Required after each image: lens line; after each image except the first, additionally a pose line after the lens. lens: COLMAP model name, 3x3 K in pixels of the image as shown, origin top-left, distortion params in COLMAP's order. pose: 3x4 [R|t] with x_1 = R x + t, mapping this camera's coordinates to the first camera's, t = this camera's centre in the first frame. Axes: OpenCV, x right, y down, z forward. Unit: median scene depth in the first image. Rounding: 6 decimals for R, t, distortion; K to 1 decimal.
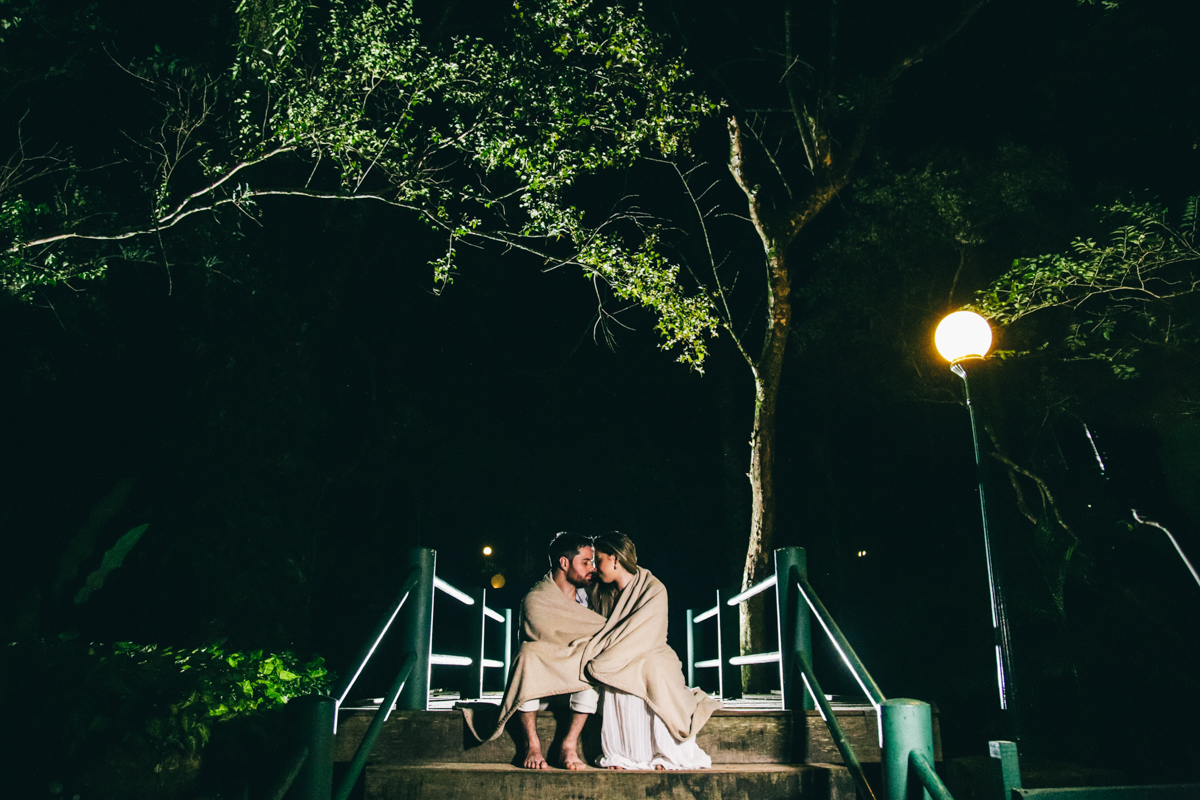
lens RADIAL K [[817.4, 0, 595.7], [0, 817.4, 402.0], [0, 0, 1]] dist [-0.105038, 0.008792]
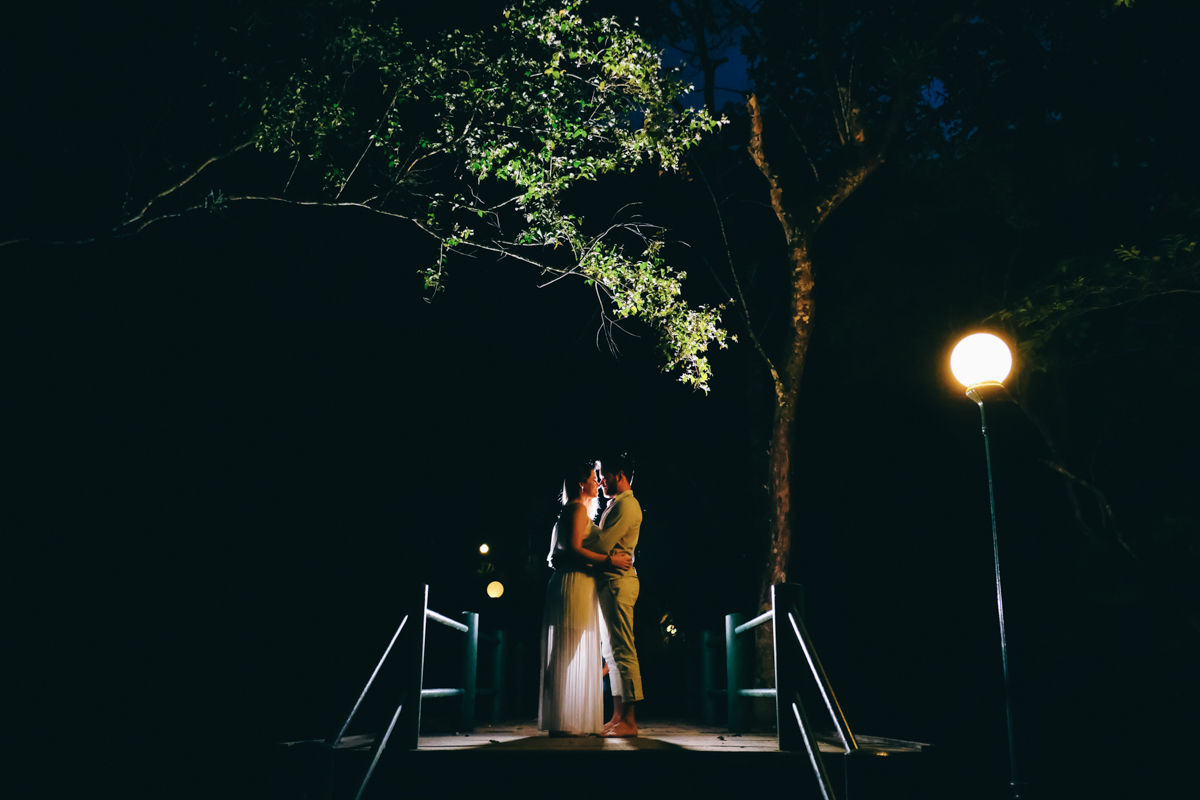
lens RADIAL K [[959.9, 0, 612.3], [0, 959.9, 416.1], [0, 0, 1]] dist [-0.029670, 0.023782]
pose [[0.999989, 0.002704, -0.003902, 0.025357], [-0.002507, 0.998767, 0.049580, -0.063180], [0.004031, -0.049570, 0.998763, -0.124693]]
